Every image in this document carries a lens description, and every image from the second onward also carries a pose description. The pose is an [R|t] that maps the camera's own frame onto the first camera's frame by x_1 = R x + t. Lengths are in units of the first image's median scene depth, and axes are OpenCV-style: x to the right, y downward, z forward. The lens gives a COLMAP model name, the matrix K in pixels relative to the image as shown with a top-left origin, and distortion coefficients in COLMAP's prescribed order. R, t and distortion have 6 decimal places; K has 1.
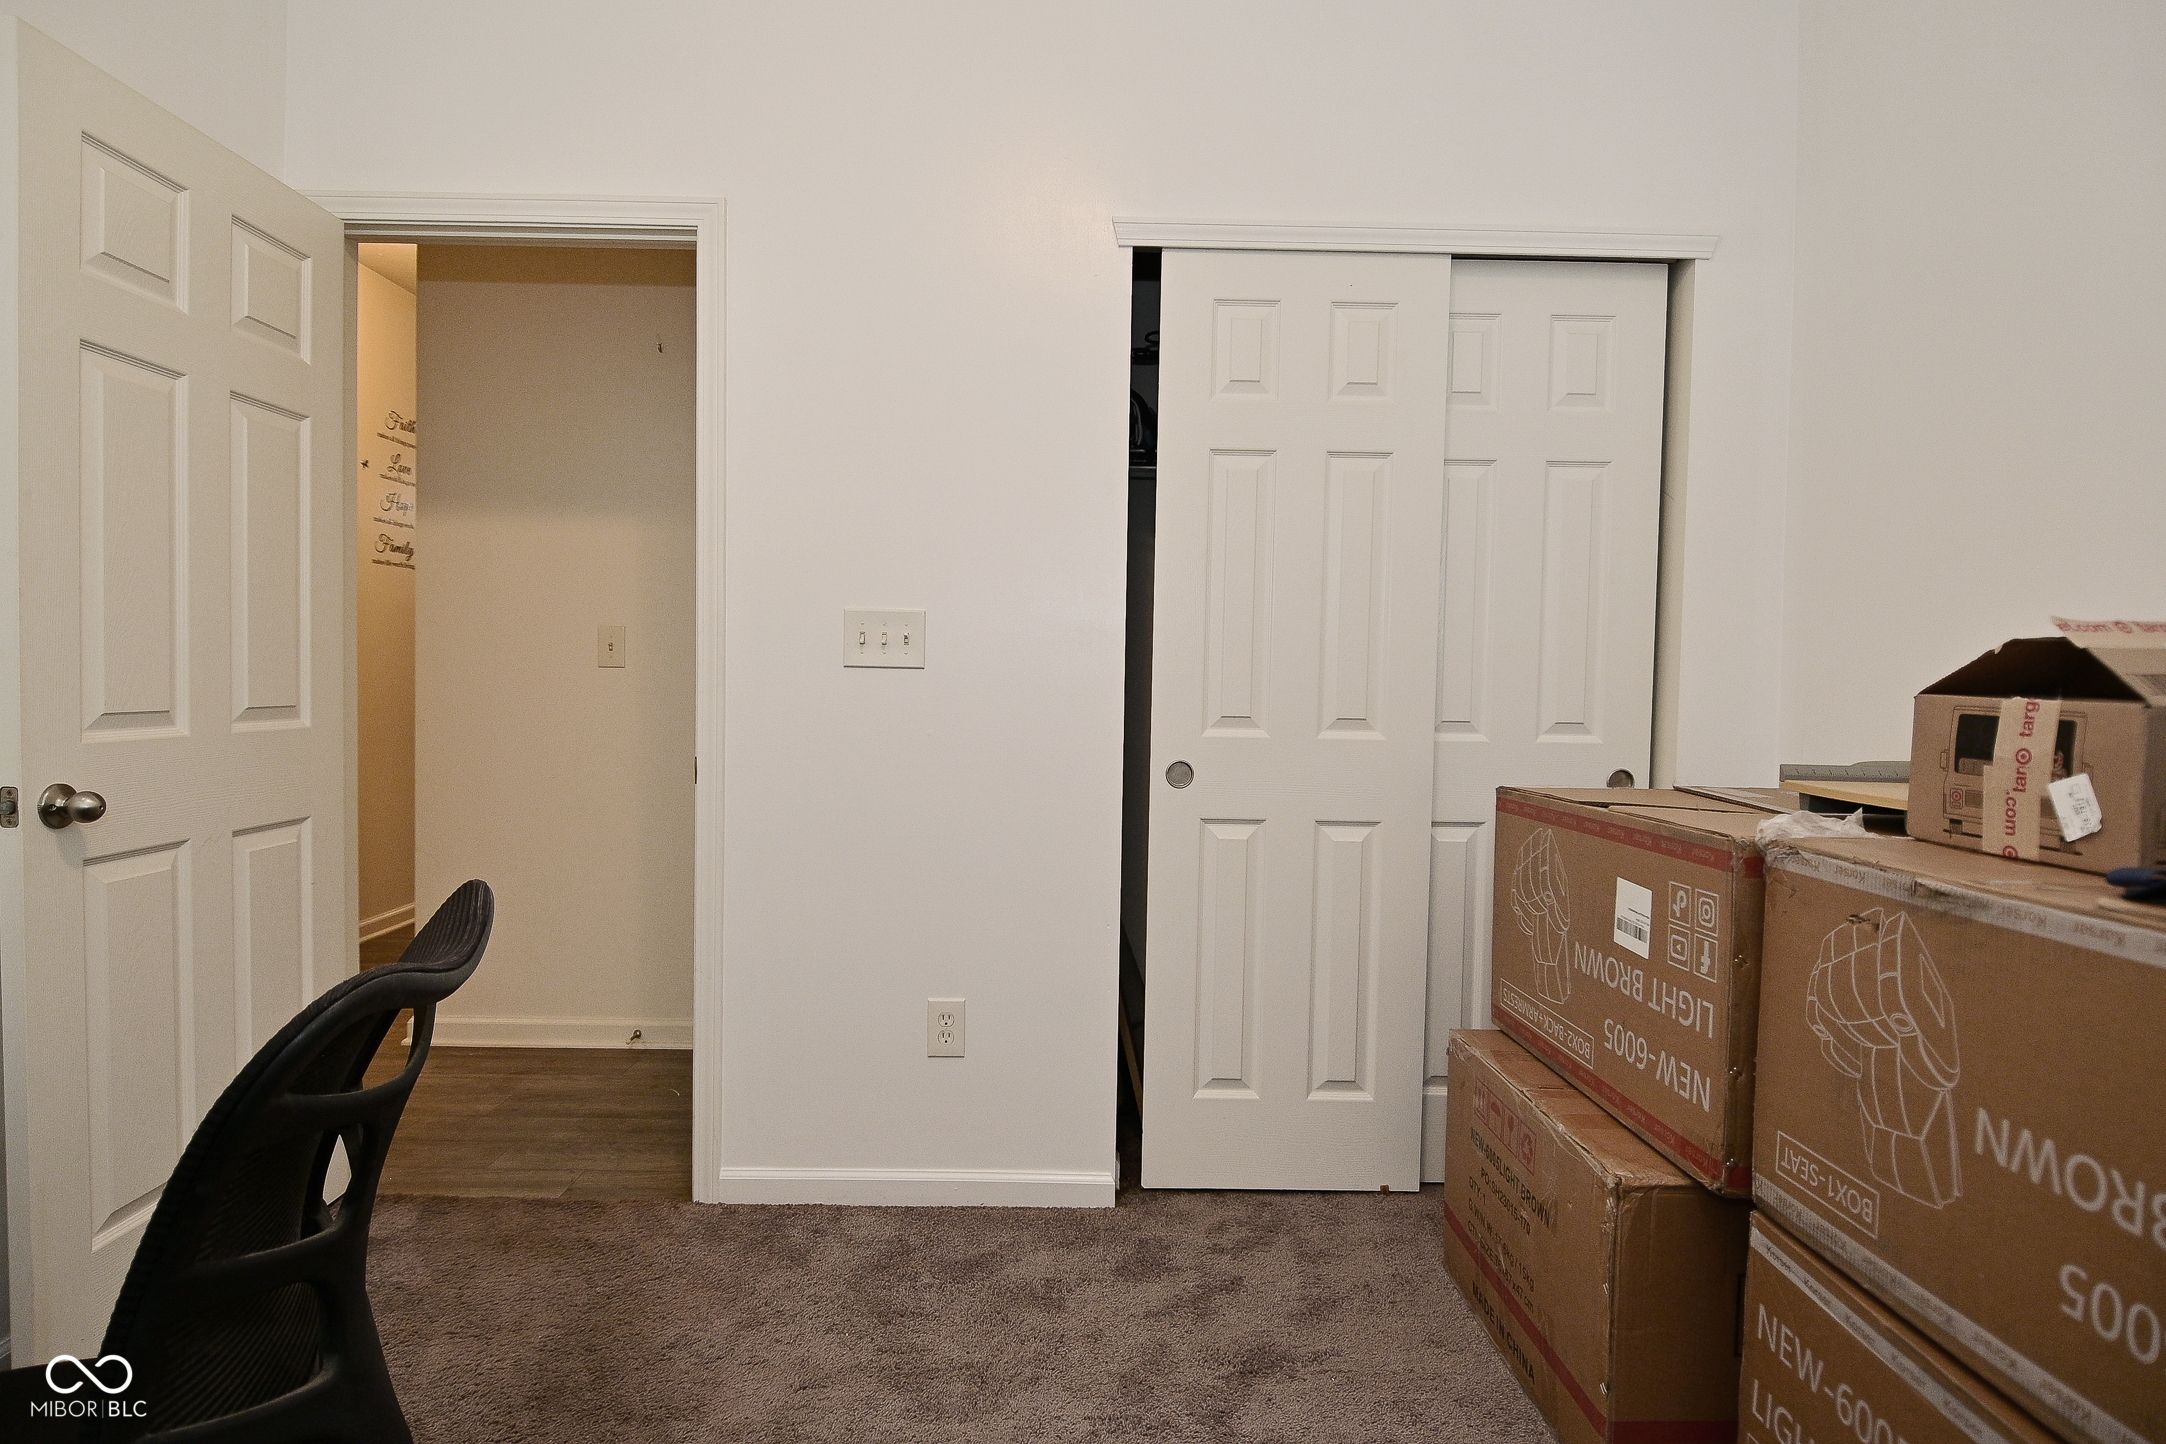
lens RADIAL K [[1206.2, 0, 1079.6], [0, 1206.2, 696.0], [0, 0, 1]] dist [-0.023719, -0.000008]
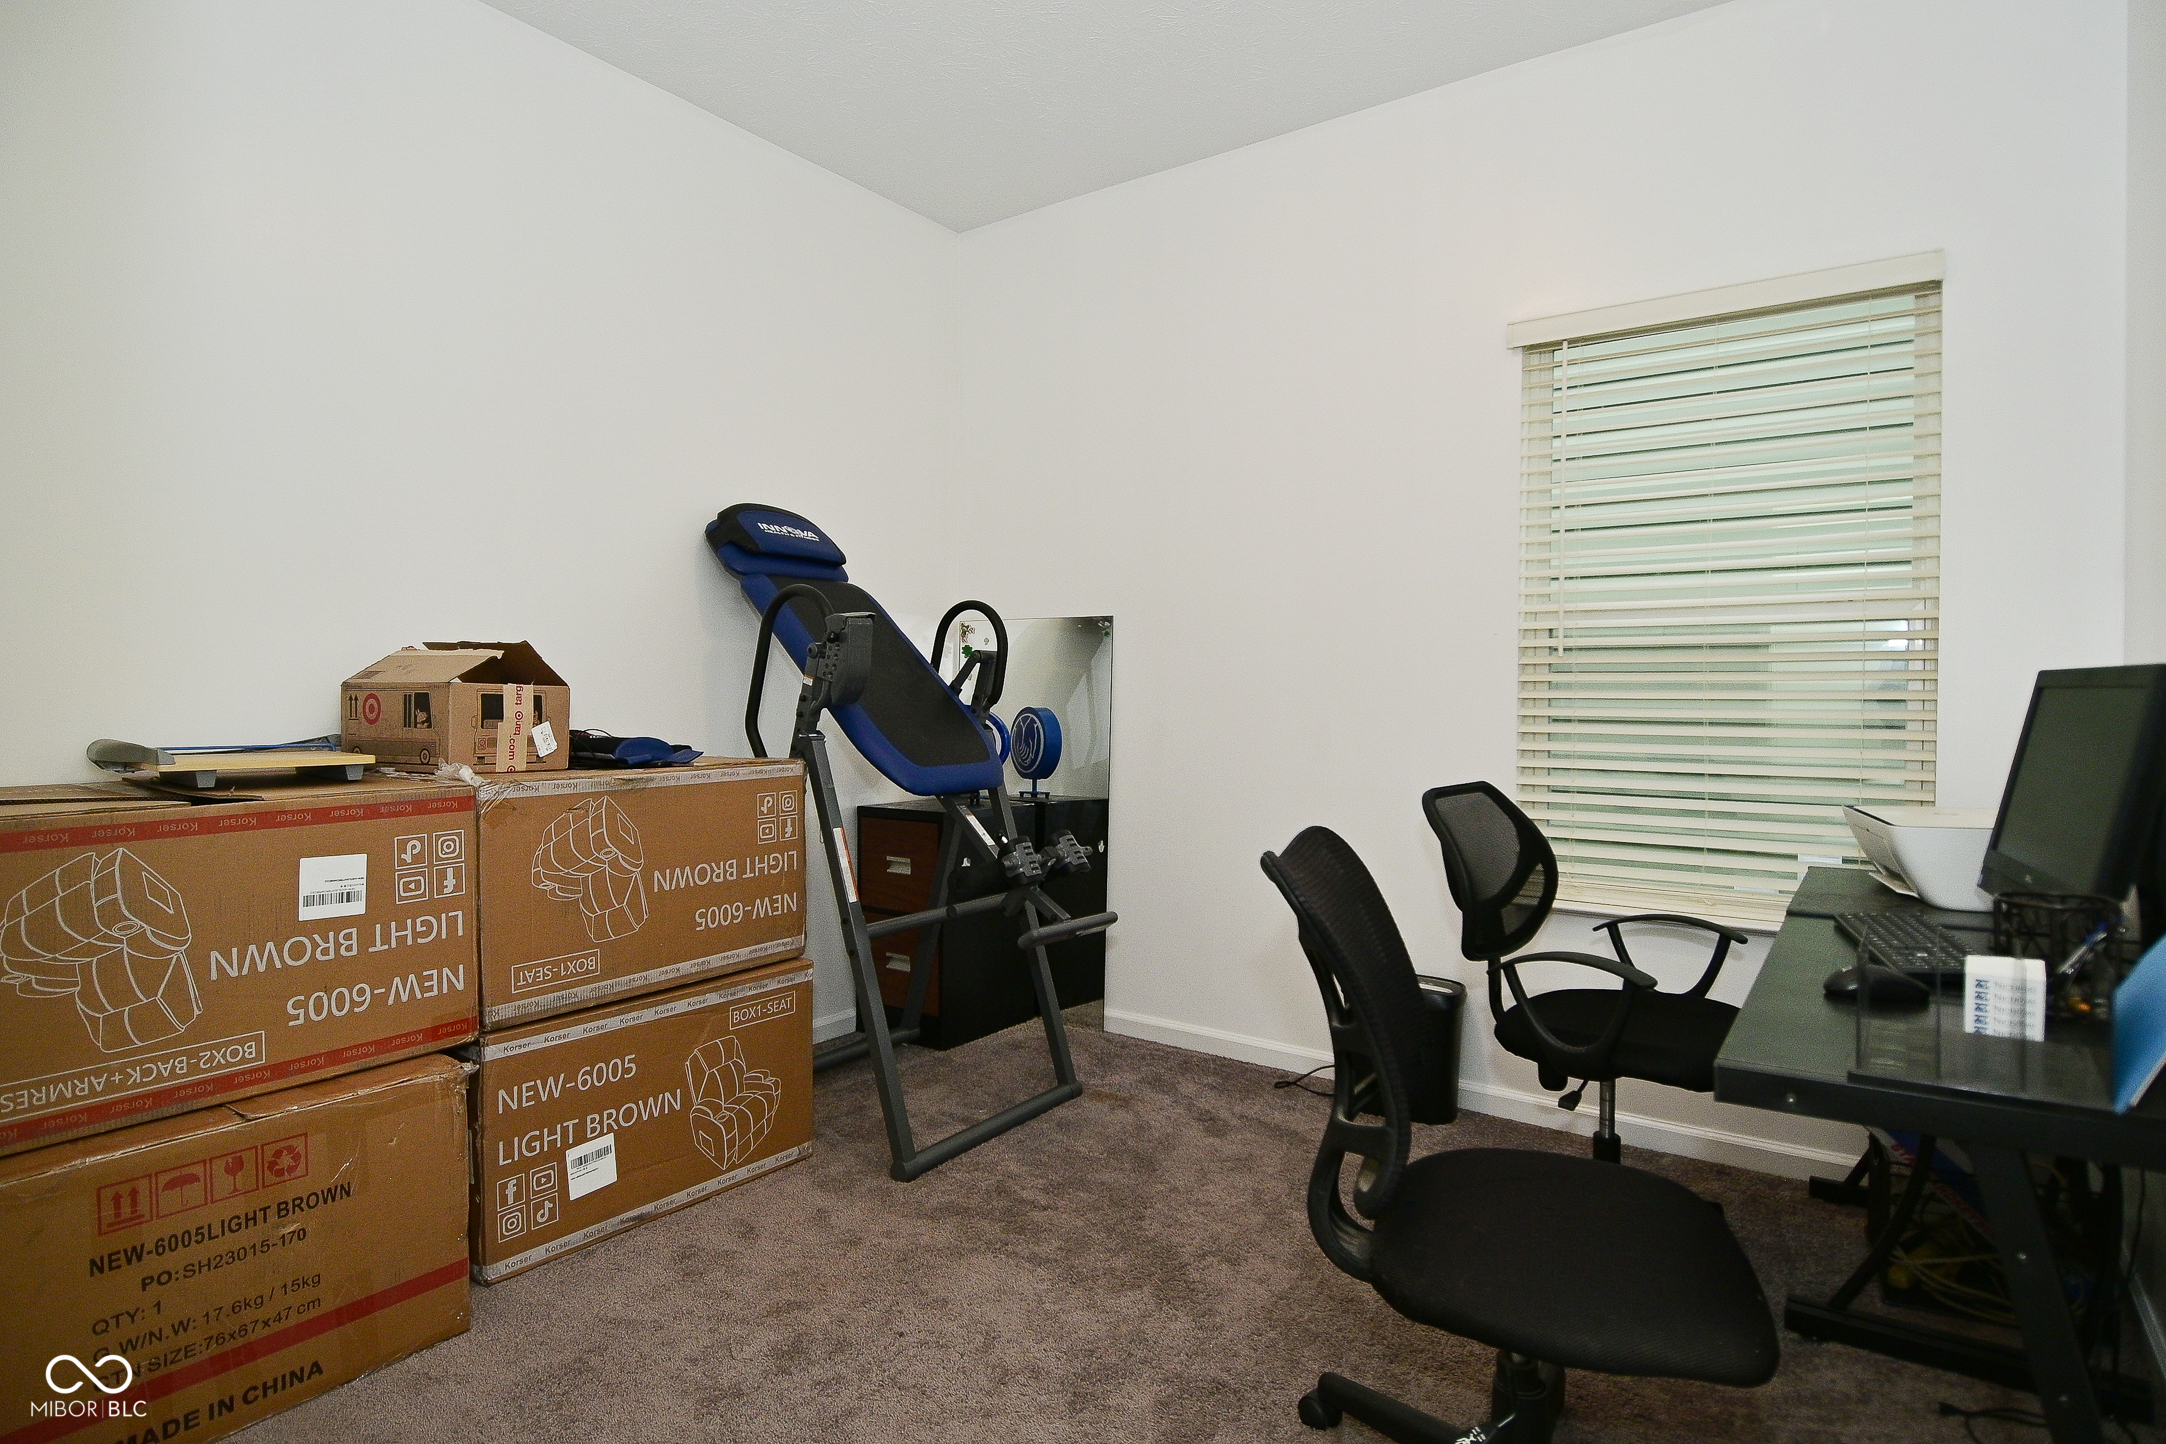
lens RADIAL K [[1147.5, 0, 1075.2], [0, 1147.5, 712.3], [0, 0, 1]] dist [0.025310, -0.036250]
pose [[-0.811769, -0.030188, 0.583197, -0.936785], [-0.007956, 0.999142, 0.040645, -0.033395], [-0.583924, 0.028355, -0.811313, 1.919721]]
